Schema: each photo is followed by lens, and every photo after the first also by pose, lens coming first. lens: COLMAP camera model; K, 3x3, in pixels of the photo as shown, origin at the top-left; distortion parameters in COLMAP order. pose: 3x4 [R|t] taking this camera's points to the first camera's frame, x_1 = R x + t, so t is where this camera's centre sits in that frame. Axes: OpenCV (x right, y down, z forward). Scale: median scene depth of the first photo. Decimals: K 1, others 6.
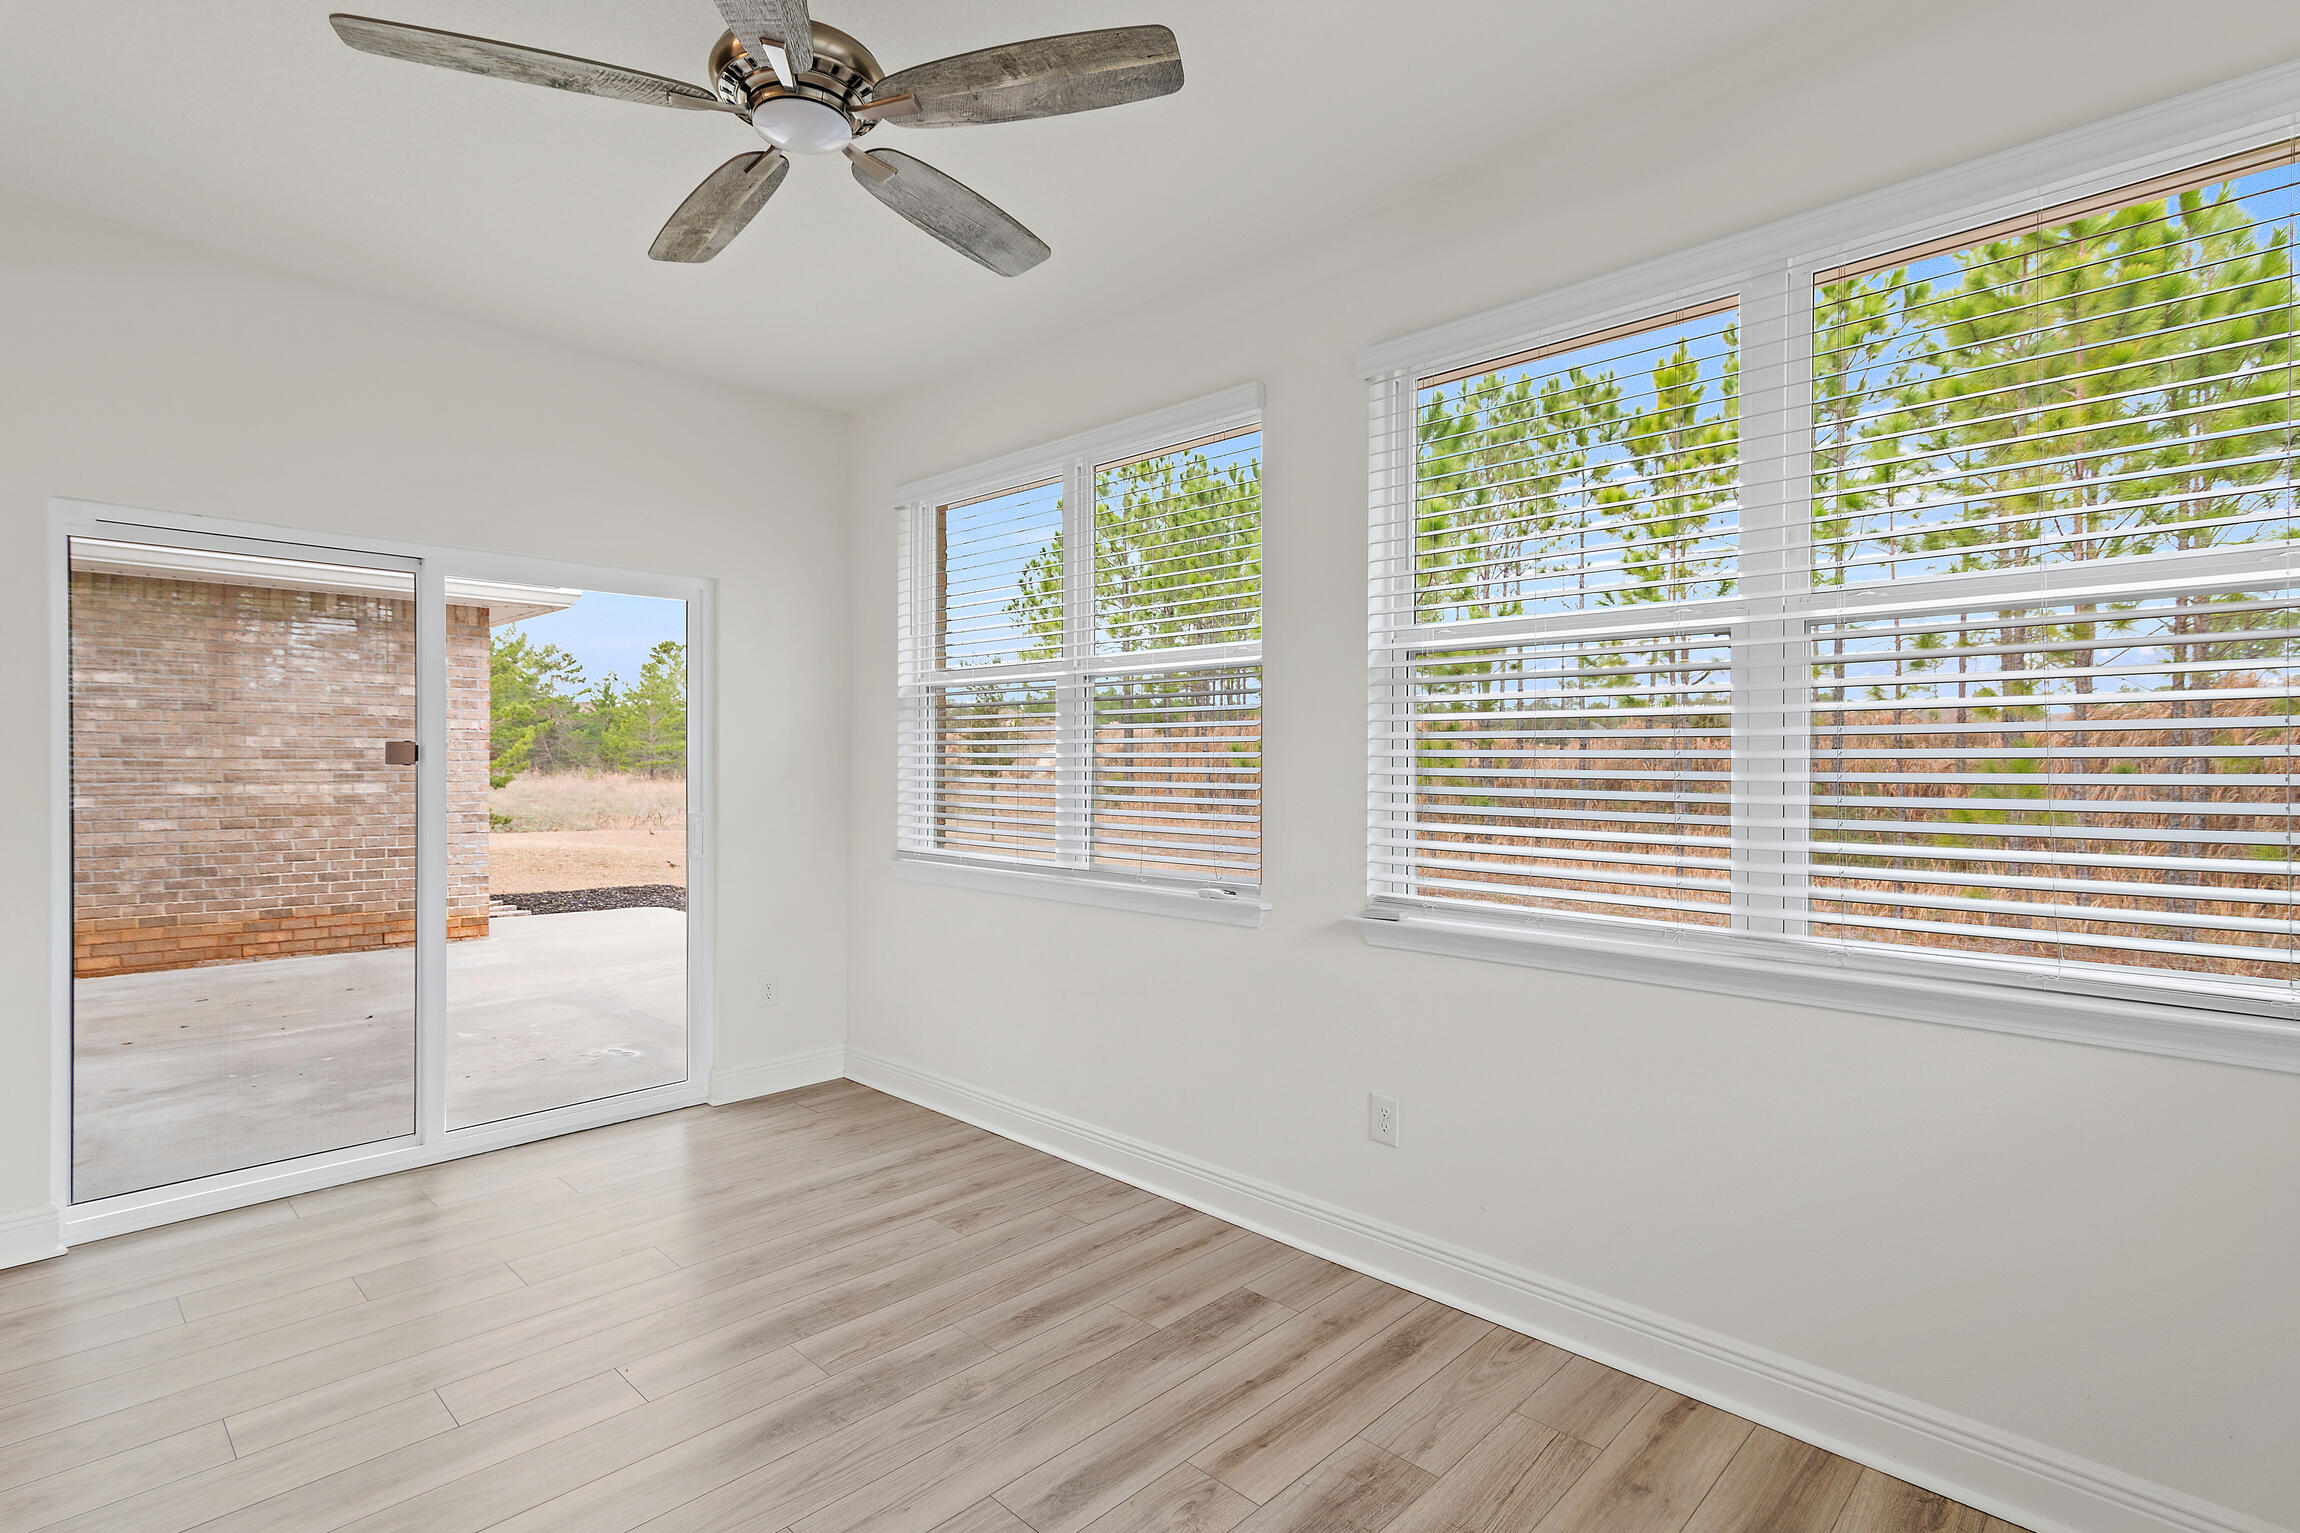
lens RADIAL K [[1104.9, 0, 1181.7], [0, 1104.9, 772.7], [0, 0, 1]] dist [-0.005539, -0.000454]
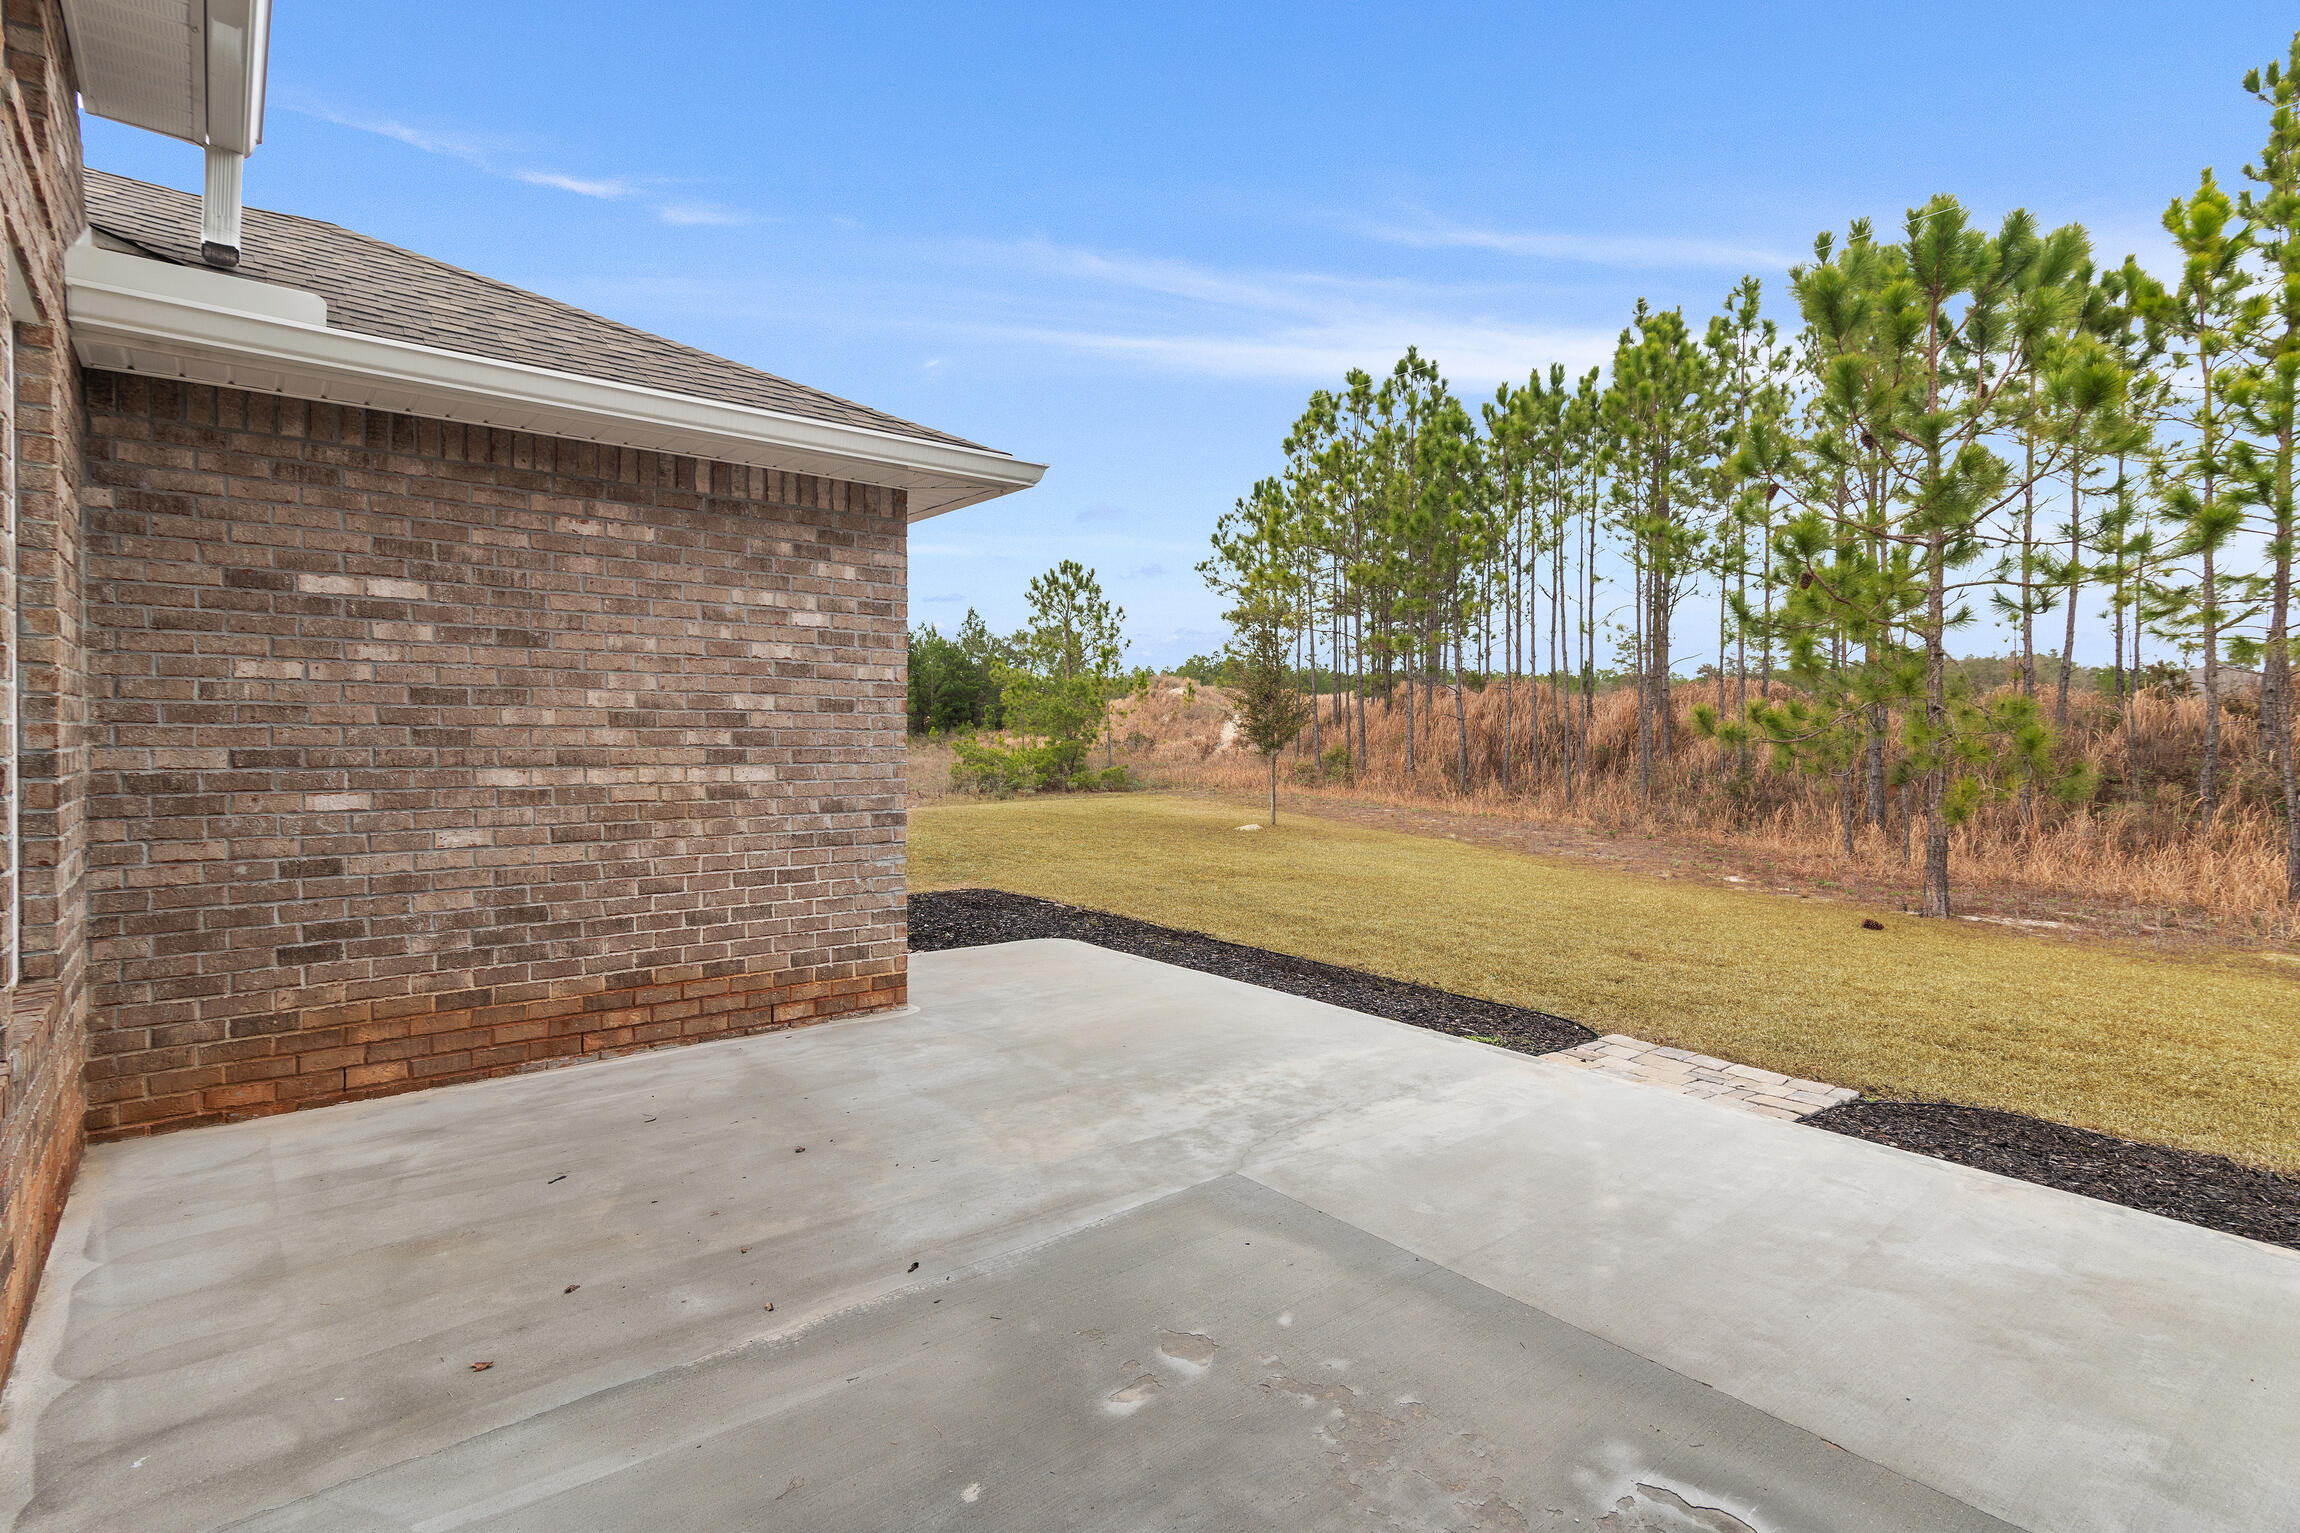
lens RADIAL K [[1104.9, 0, 1139.7], [0, 1104.9, 746.5], [0, 0, 1]] dist [-0.005539, -0.000454]
pose [[0.991791, -0.002054, -0.127854, -0.498360], [0.002086, 0.999998, 0.000121, -0.001316], [0.127853, -0.000387, 0.991793, 0.460775]]
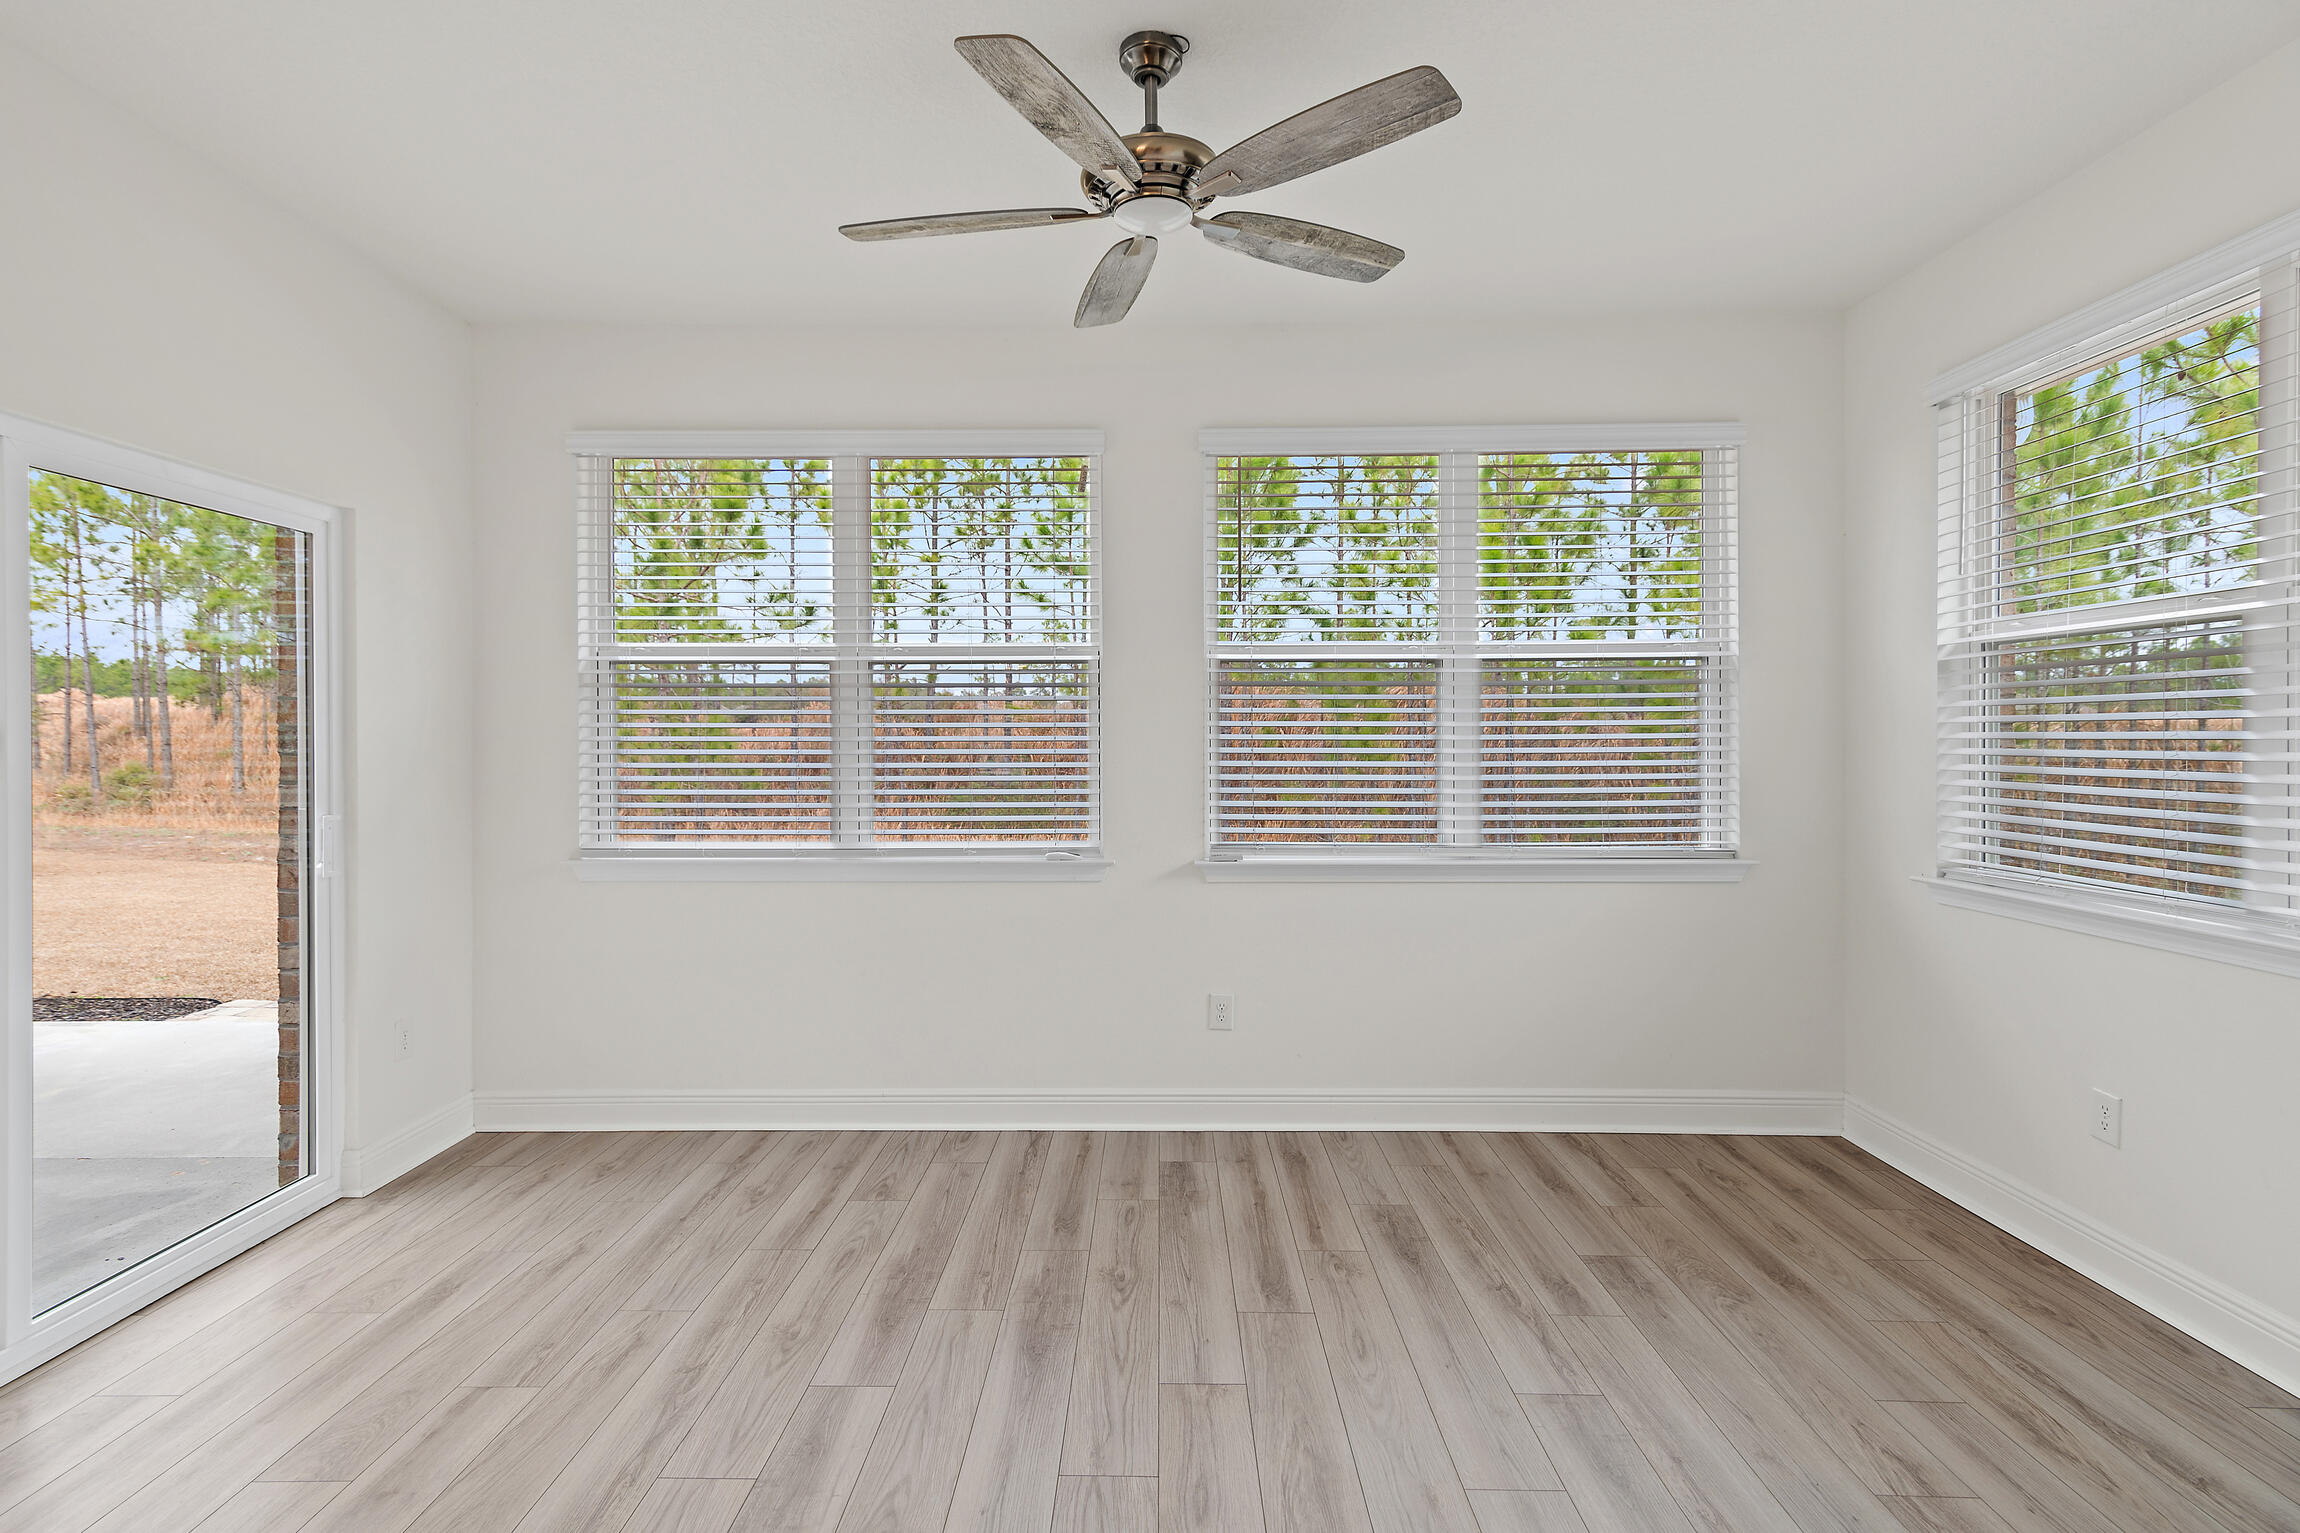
lens RADIAL K [[1104.9, 0, 1150.8], [0, 1104.9, 758.8], [0, 0, 1]] dist [-0.005539, -0.000454]
pose [[0.723832, -0.014842, 0.689817, -0.339190], [0.012973, 0.999885, 0.007901, -0.001112], [-0.689855, 0.003230, 0.723941, 0.039672]]
